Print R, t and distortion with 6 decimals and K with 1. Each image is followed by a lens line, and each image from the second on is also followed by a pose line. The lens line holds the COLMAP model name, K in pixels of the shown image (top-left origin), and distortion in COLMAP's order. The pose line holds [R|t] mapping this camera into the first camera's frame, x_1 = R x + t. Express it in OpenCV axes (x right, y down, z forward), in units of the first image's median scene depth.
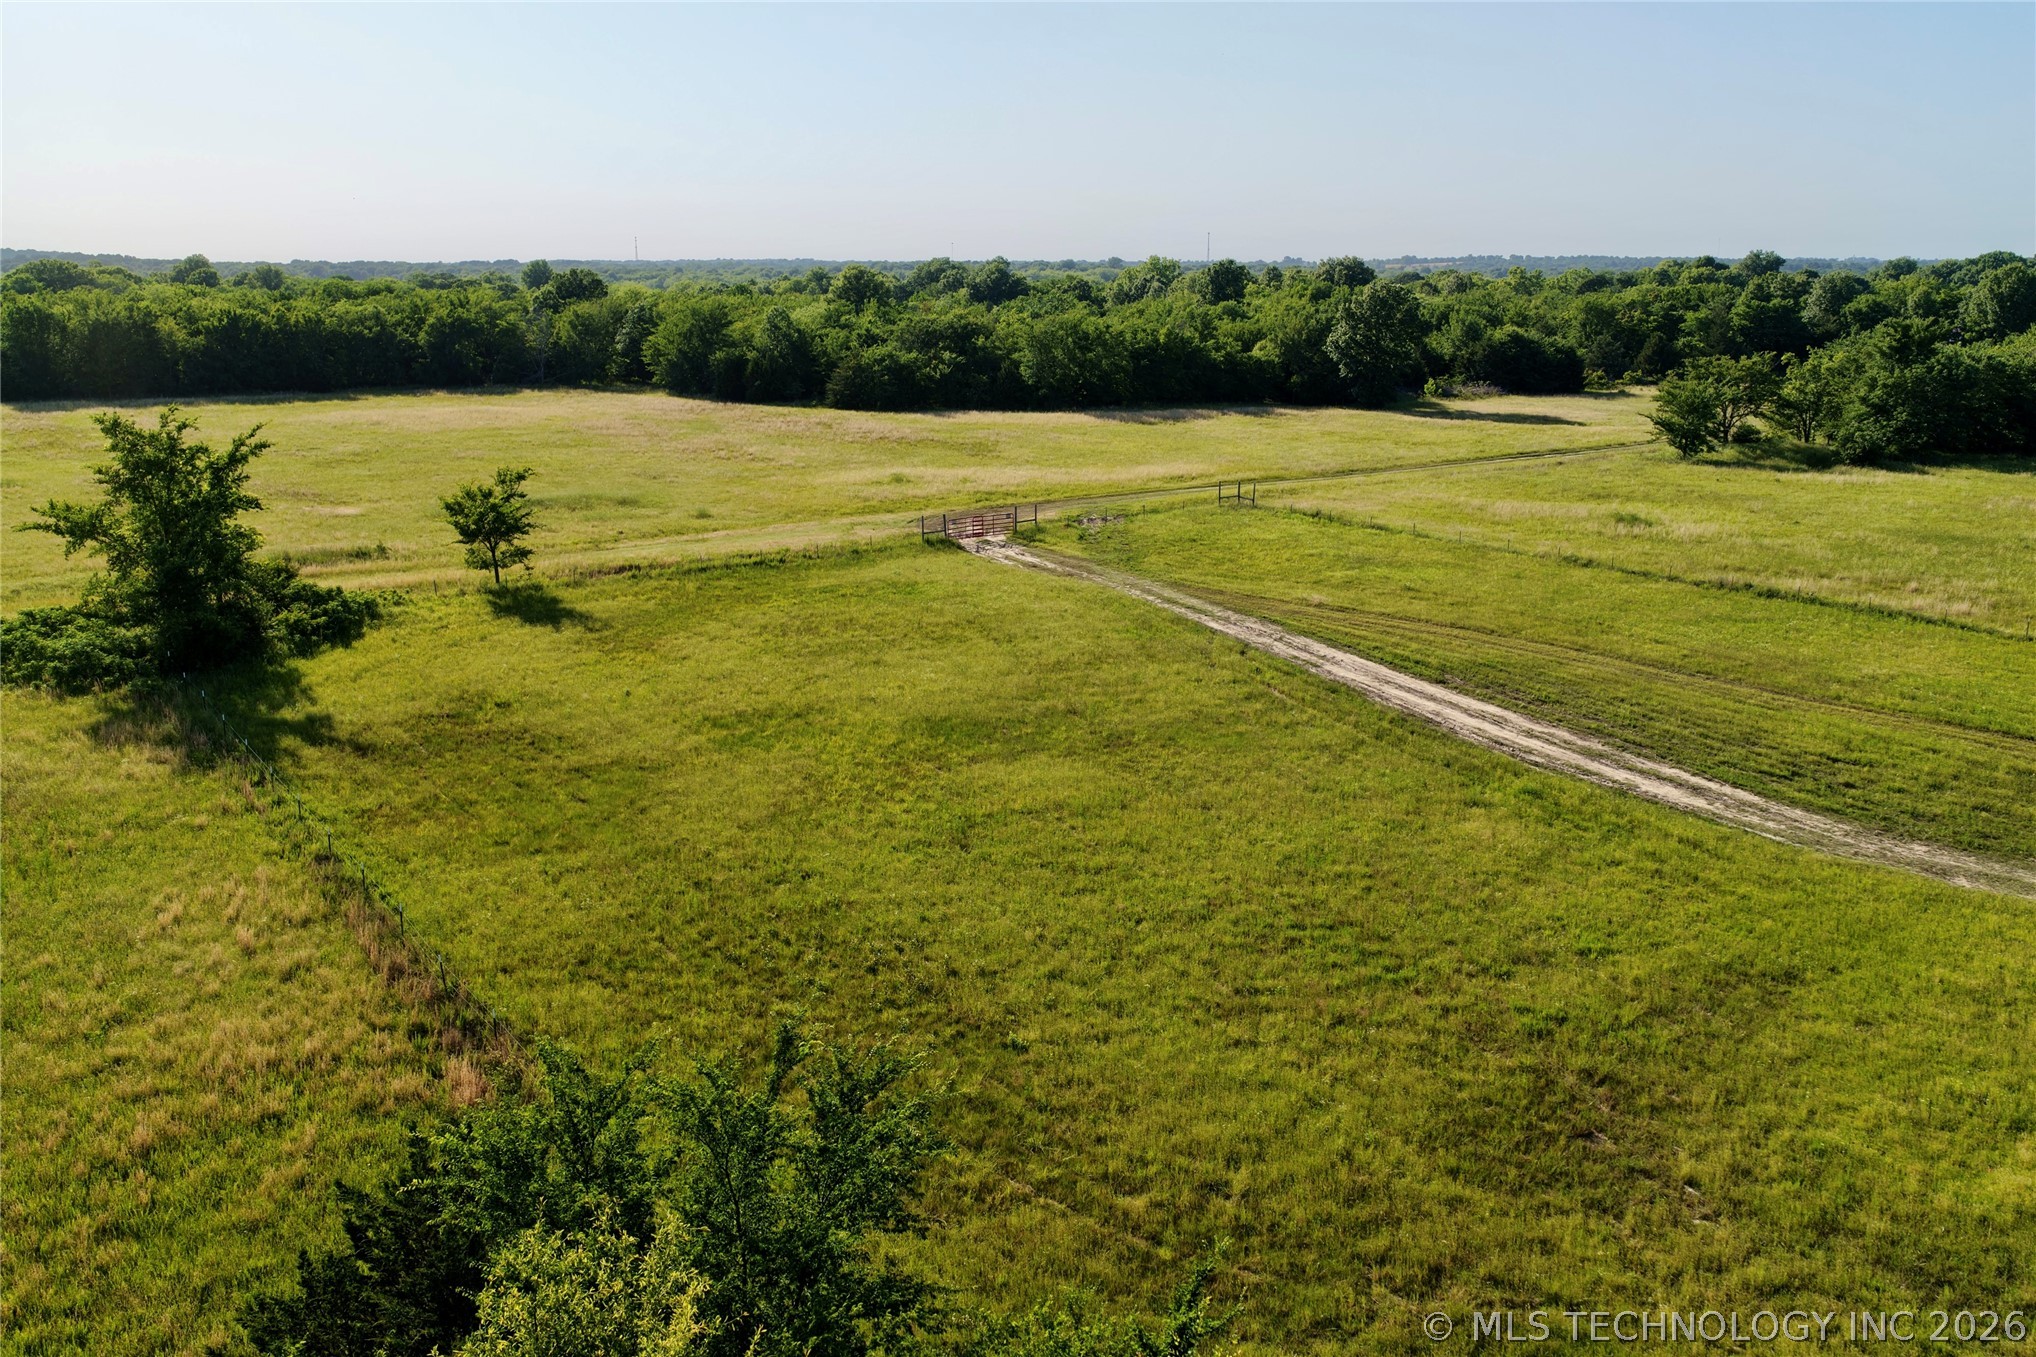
lens RADIAL K [[1686.1, 0, 1021.0], [0, 1686.1, 680.7], [0, 0, 1]] dist [-0.016580, 0.041592]
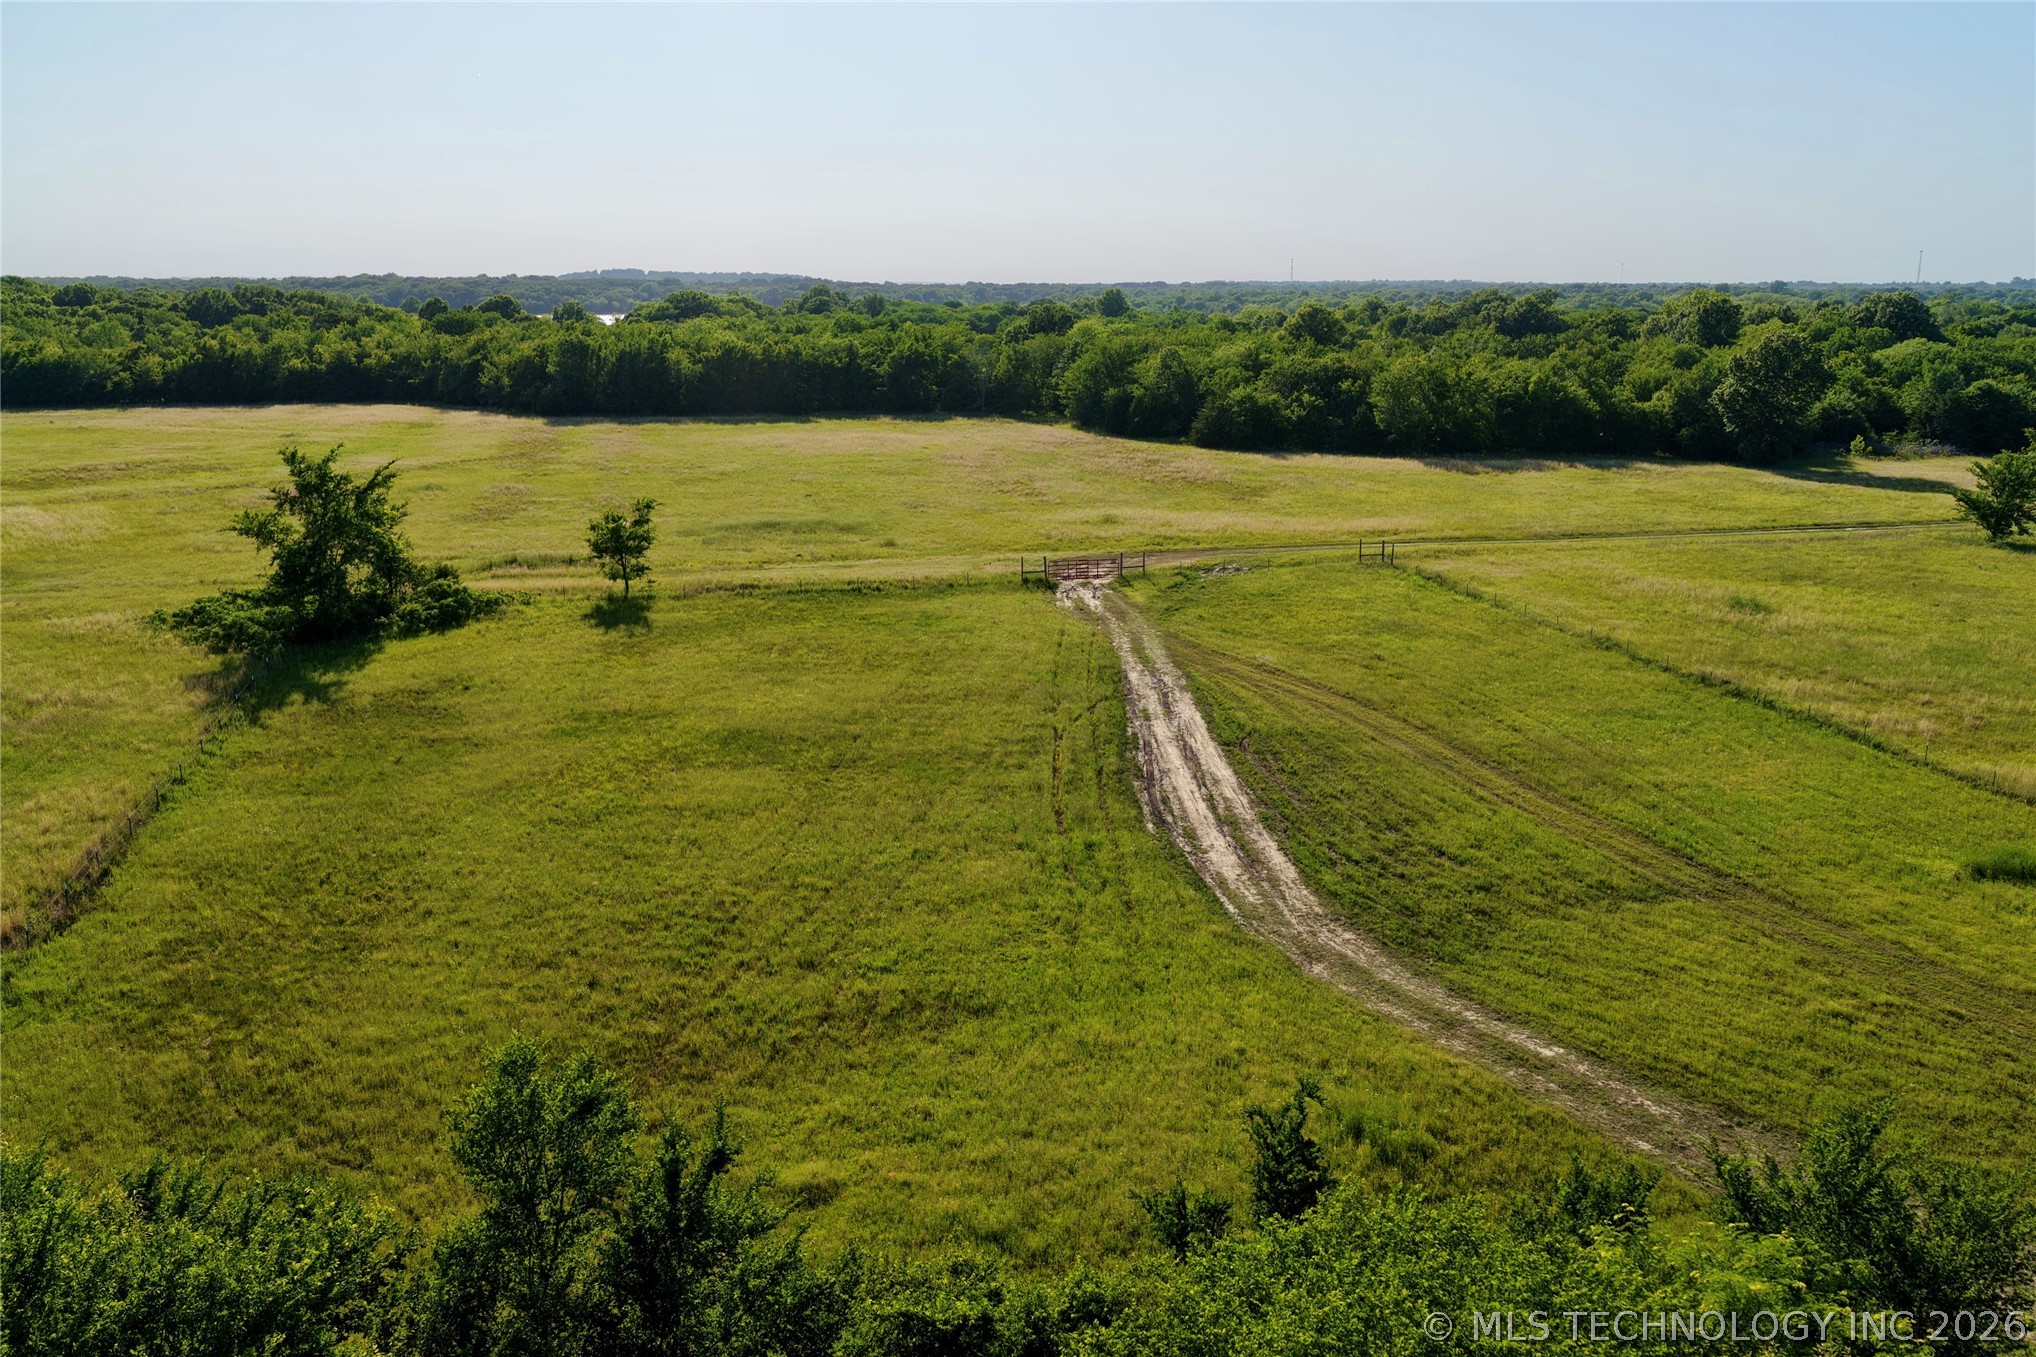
lens RADIAL K [[1686.1, 0, 1021.0], [0, 1686.1, 680.7], [0, 0, 1]] dist [-0.016580, 0.041592]
pose [[0.928616, 0.086015, -0.360933, 0.241100], [-0.090067, 0.995920, 0.005615, -0.016045], [0.359944, 0.027294, 0.932575, -0.019334]]
